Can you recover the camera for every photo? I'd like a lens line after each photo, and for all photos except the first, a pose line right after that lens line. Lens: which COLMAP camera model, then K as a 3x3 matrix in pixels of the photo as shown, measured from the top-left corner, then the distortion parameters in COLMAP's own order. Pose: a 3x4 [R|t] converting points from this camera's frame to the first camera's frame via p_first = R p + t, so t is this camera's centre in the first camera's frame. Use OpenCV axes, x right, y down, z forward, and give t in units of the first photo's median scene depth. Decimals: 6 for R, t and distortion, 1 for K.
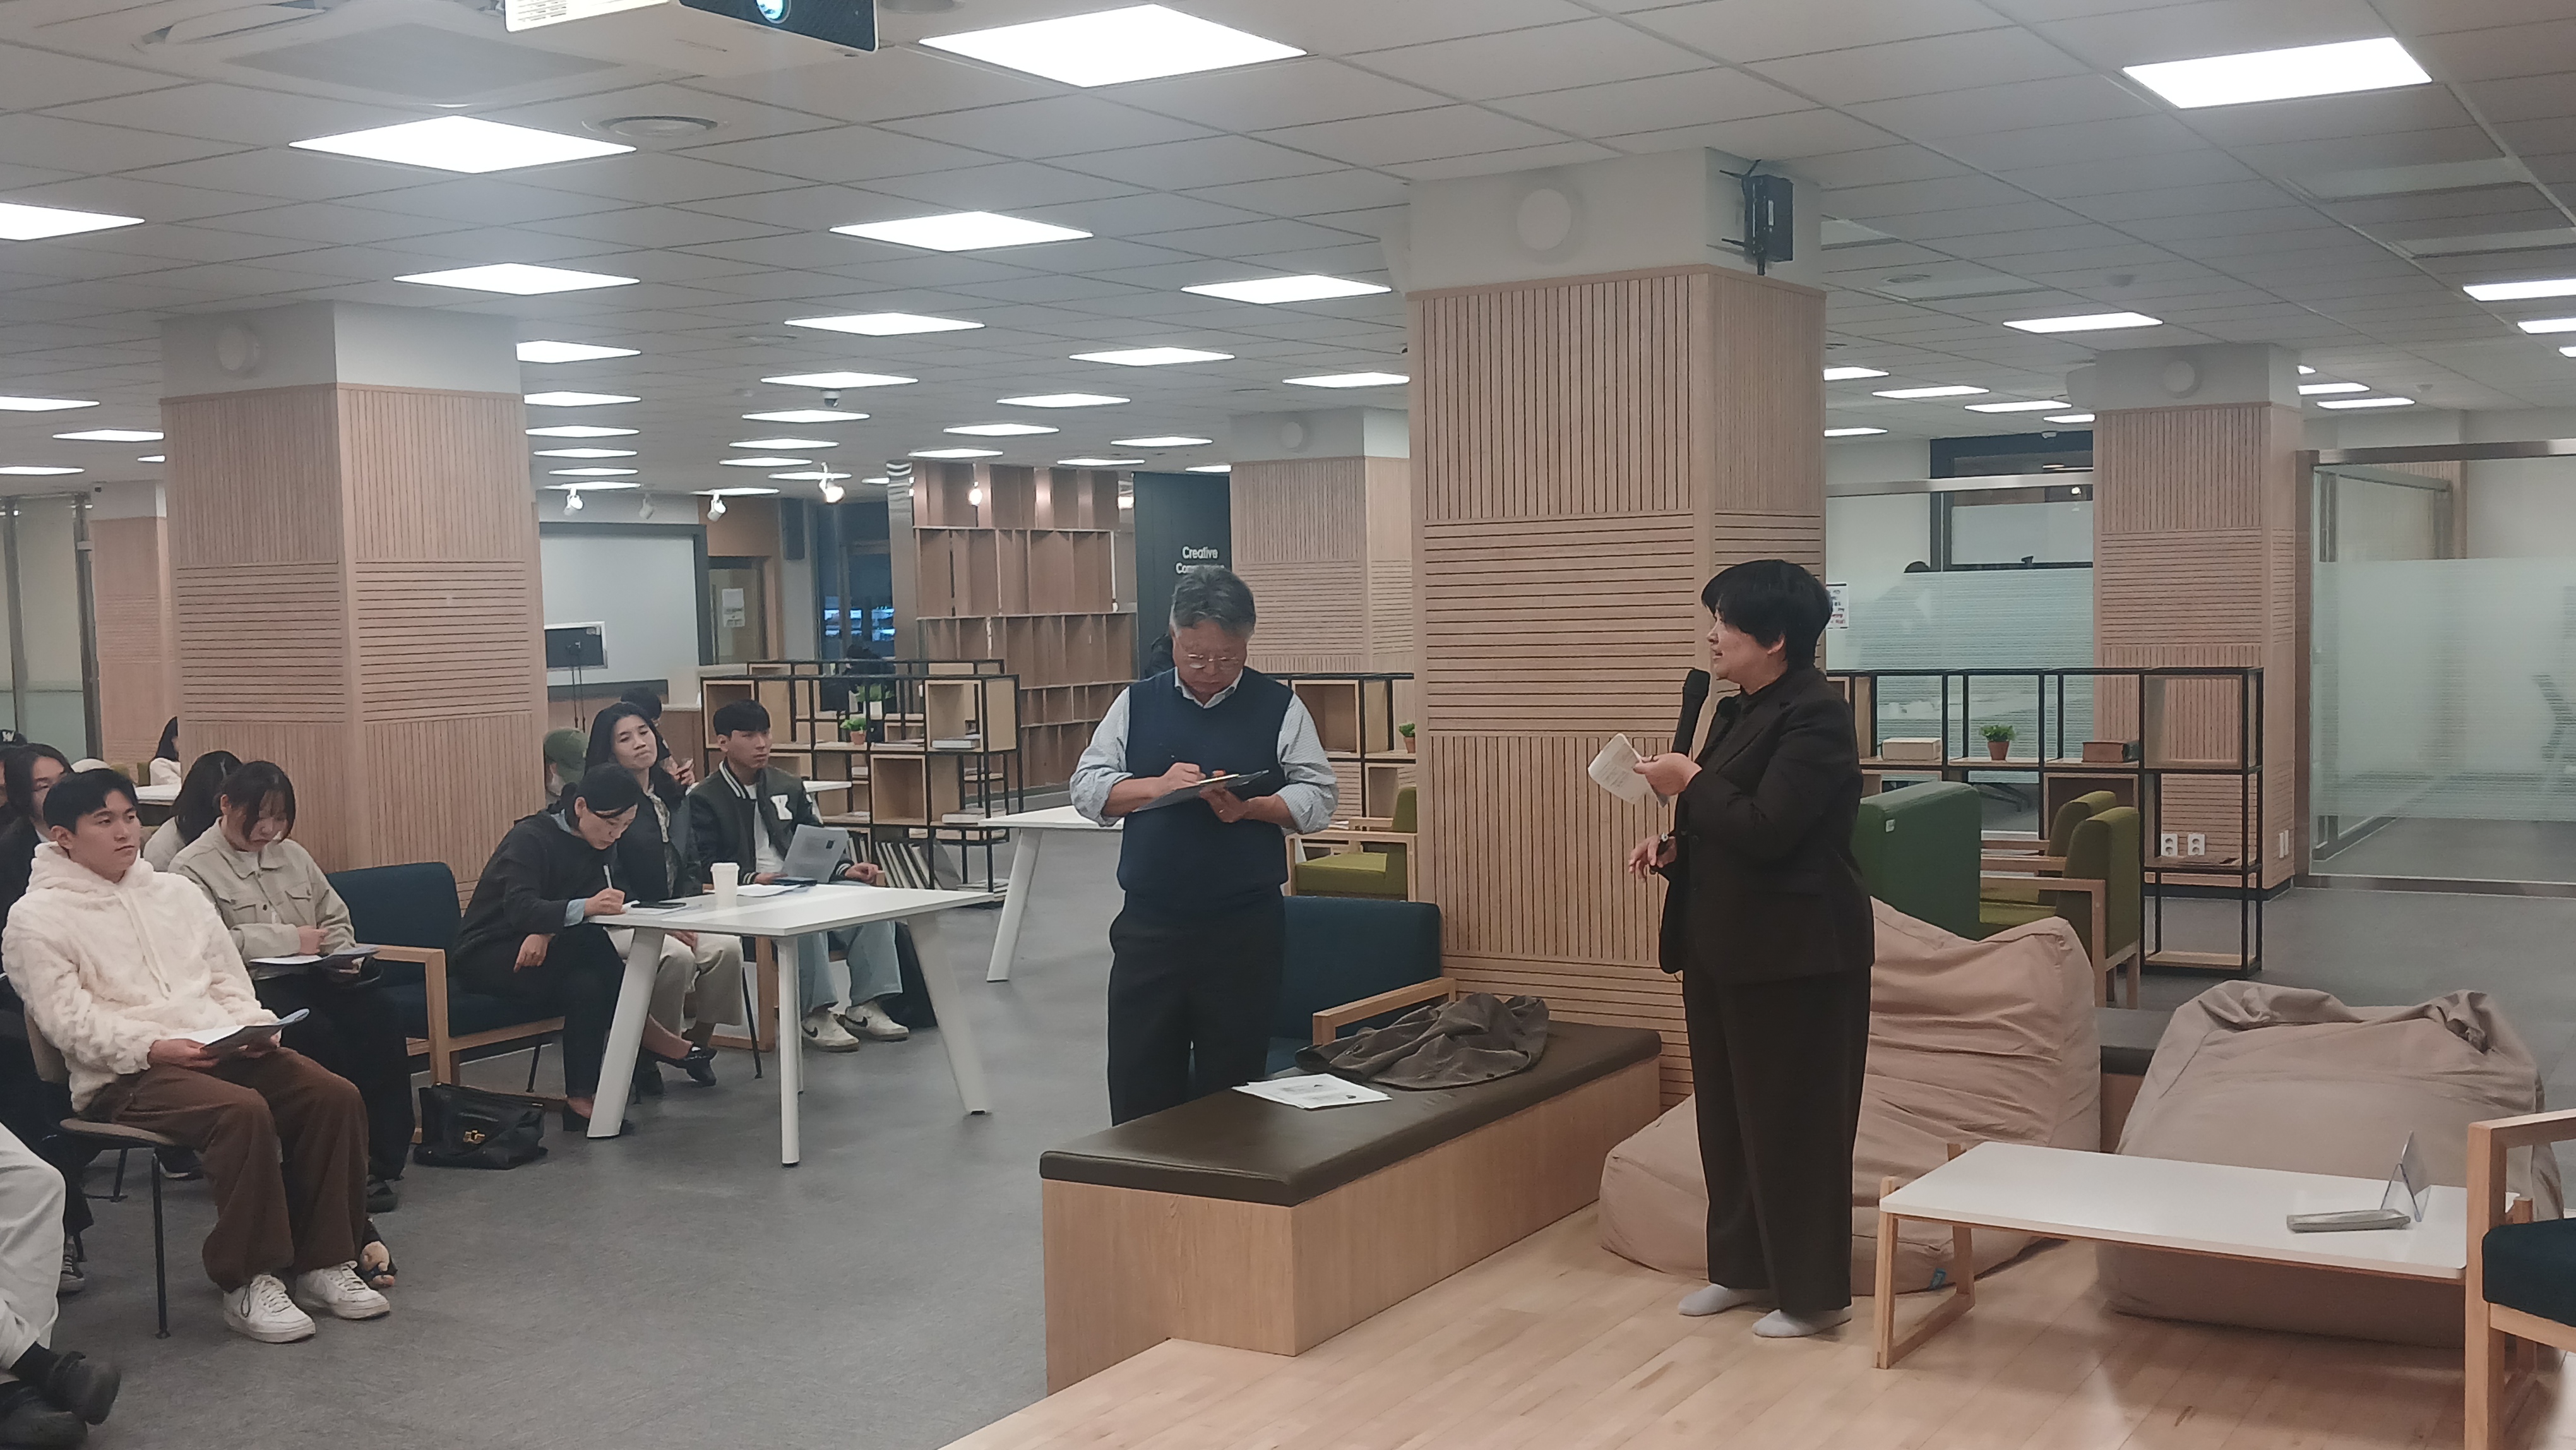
lens RADIAL K [[2588.2, 0, 1292.4], [0, 2588.2, 775.9], [0, 0, 1]] dist [0.085685, 0.000000]
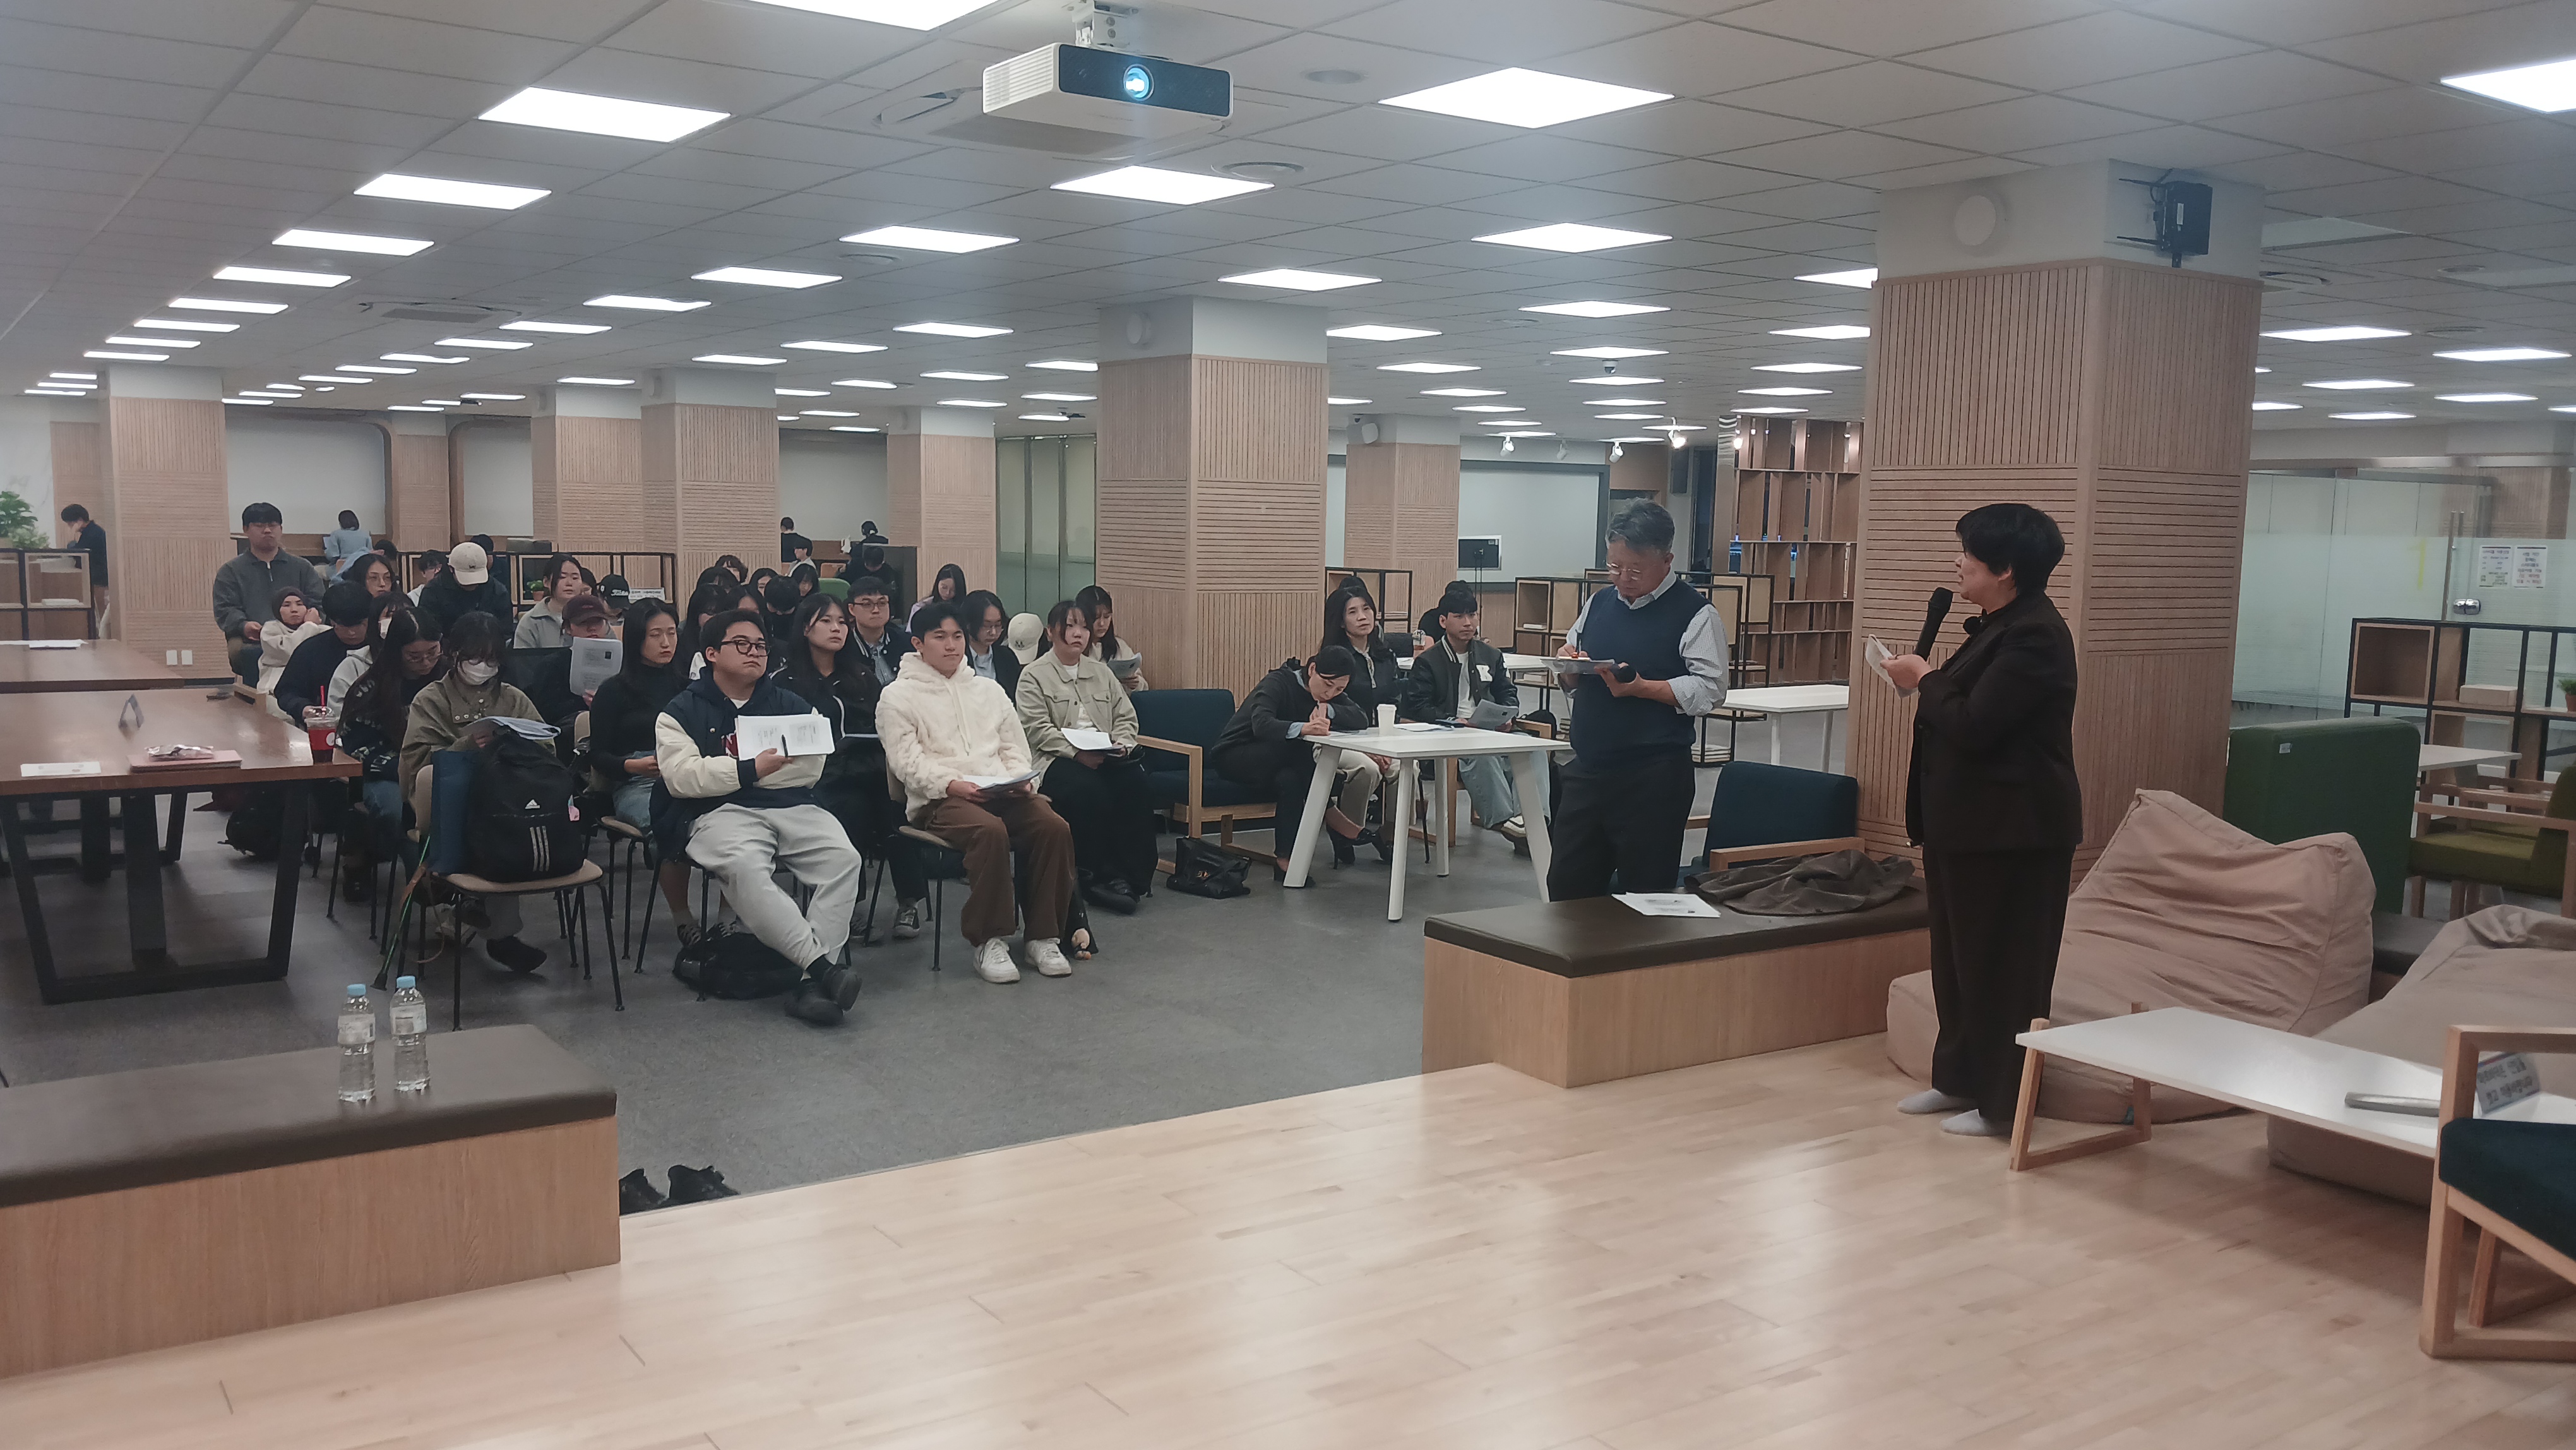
lens RADIAL K [[1986.2, 0, 1271.4], [0, 1986.2, 787.2], [0, 0, 1]] dist [0.053222, -0.071291]
pose [[0.907845, 0.097768, -0.407749, 0.199164], [-0.072114, 0.994353, 0.077860, -0.000308], [0.413059, -0.041280, 0.909768, 0.006750]]
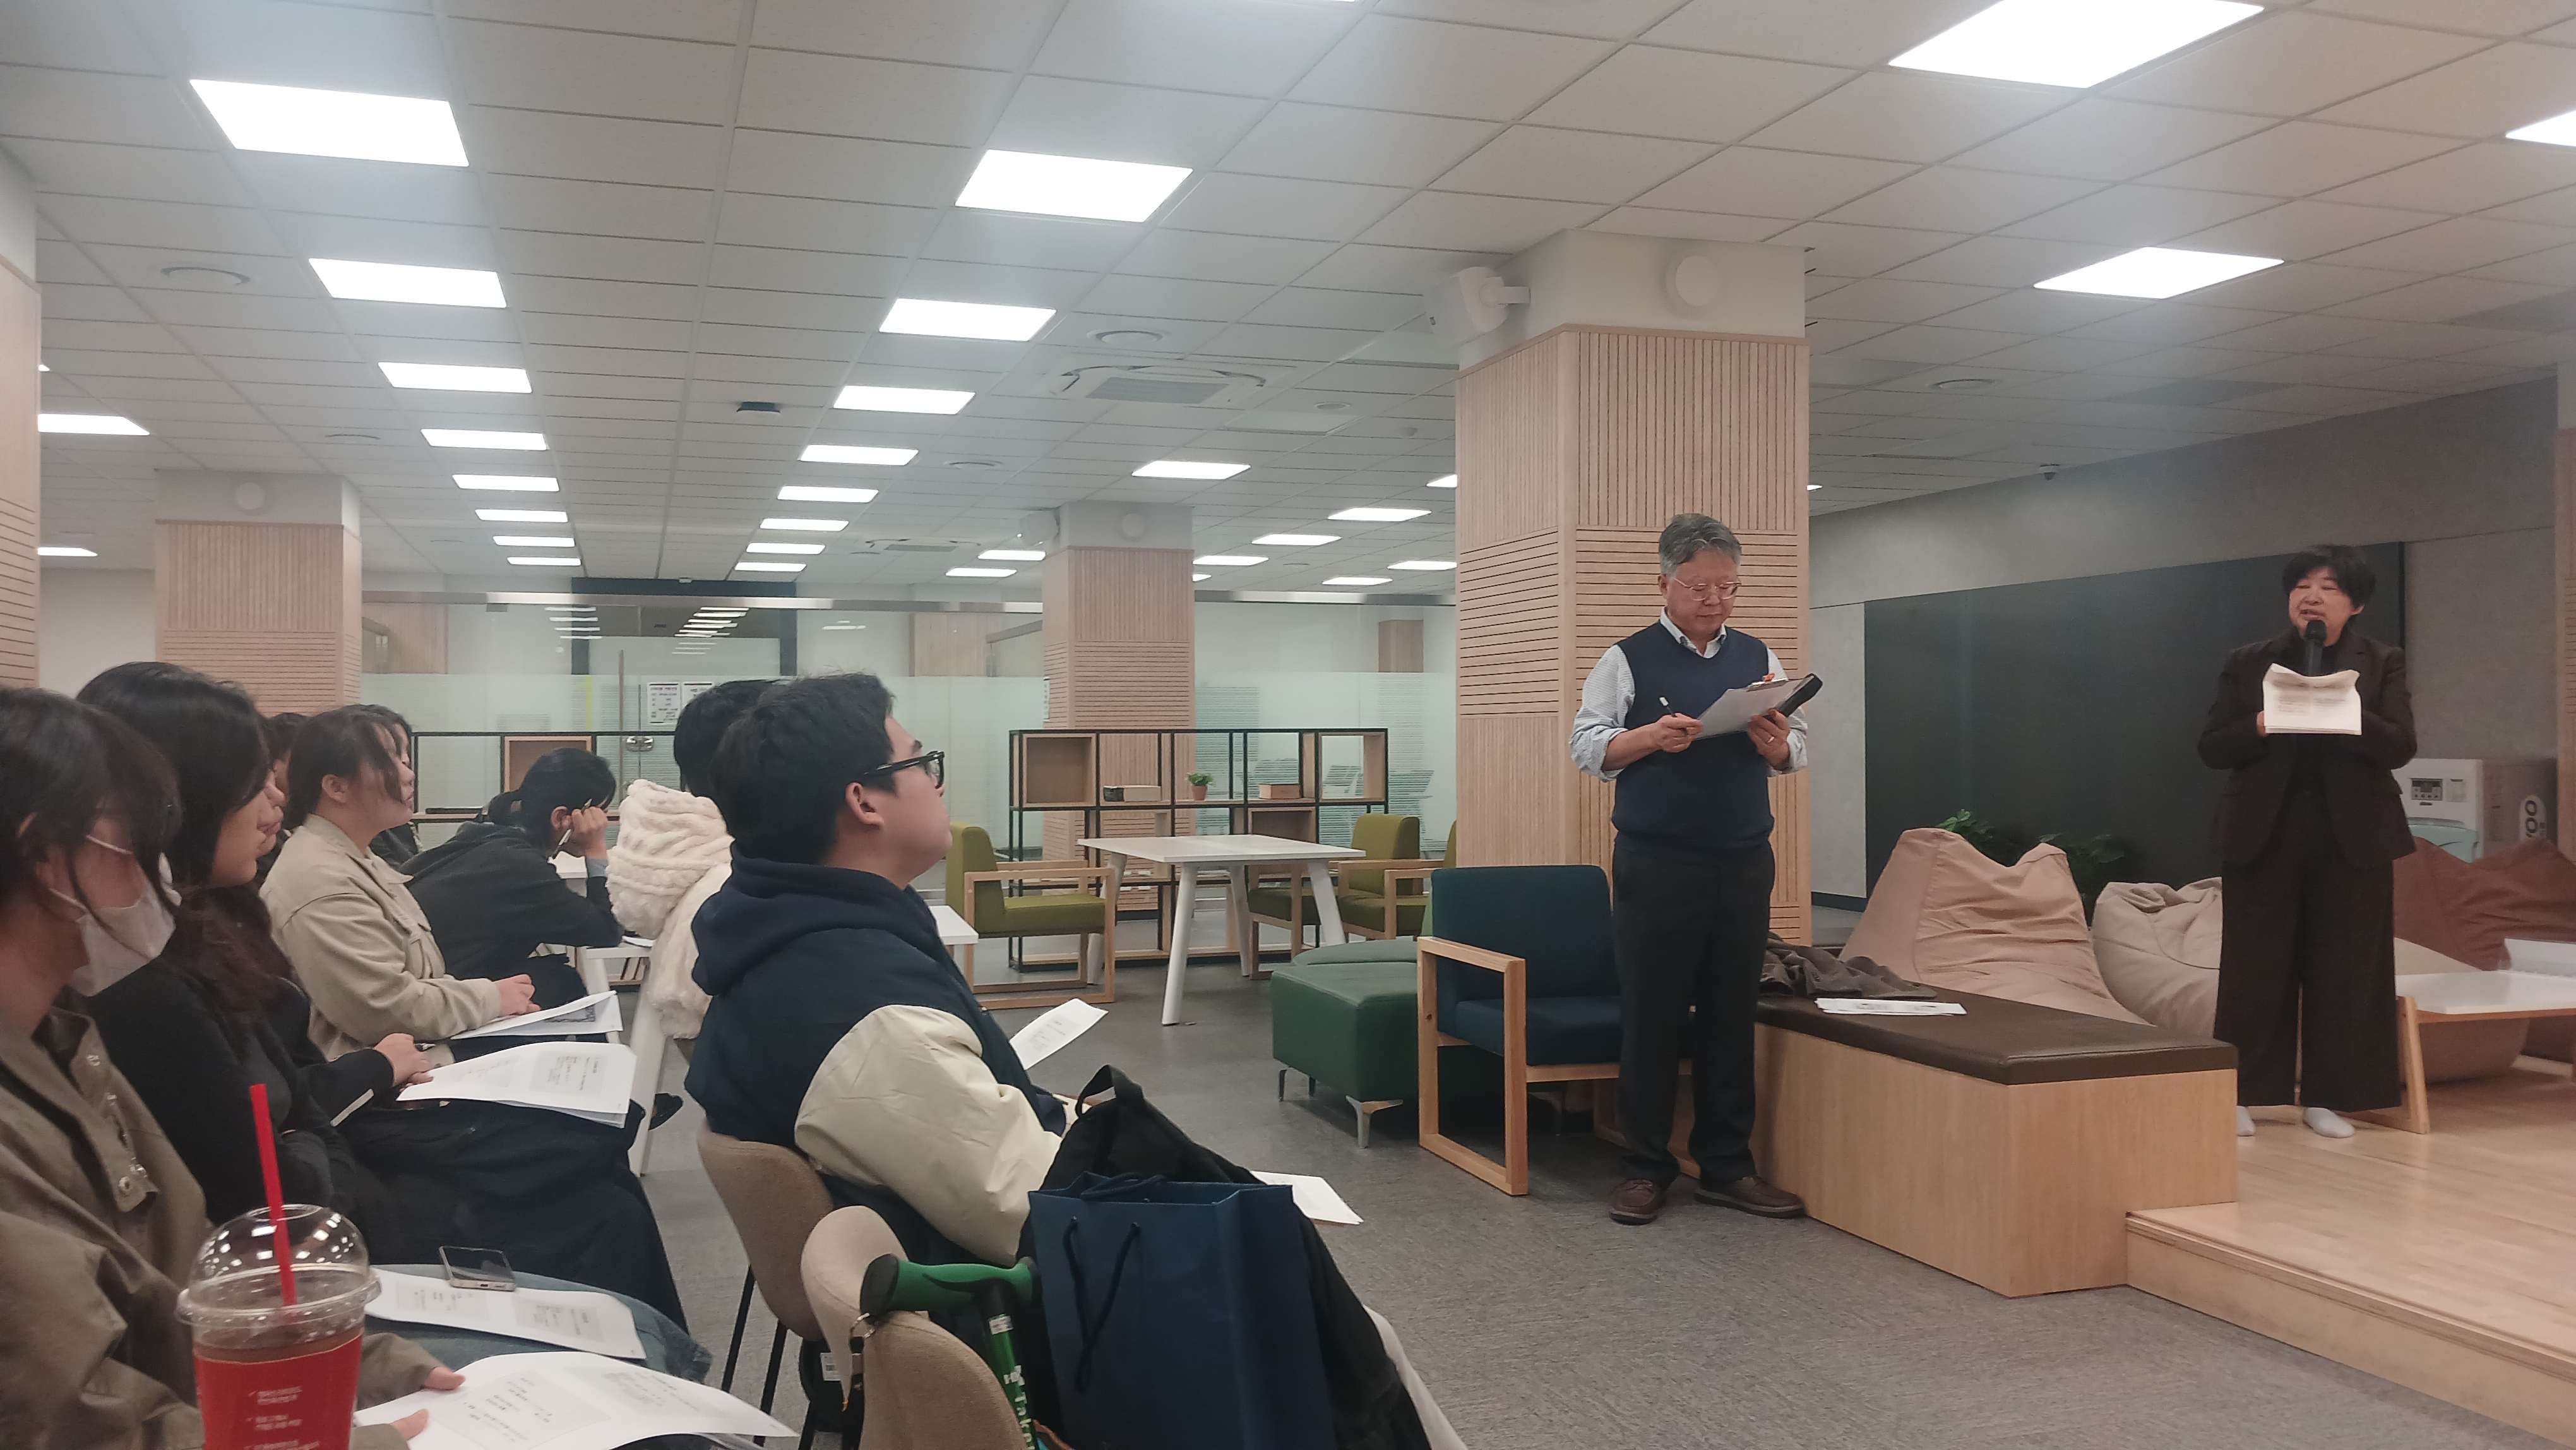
lens RADIAL K [[1986.2, 0, 1325.2], [0, 1986.2, 738.0], [0, 0, 1]] dist [0.053222, -0.071291]
pose [[0.645430, 0.022552, 0.763486, -0.691277], [0.042121, 0.996992, -0.065057, 0.046728], [-0.762657, 0.074149, 0.642539, 0.542649]]
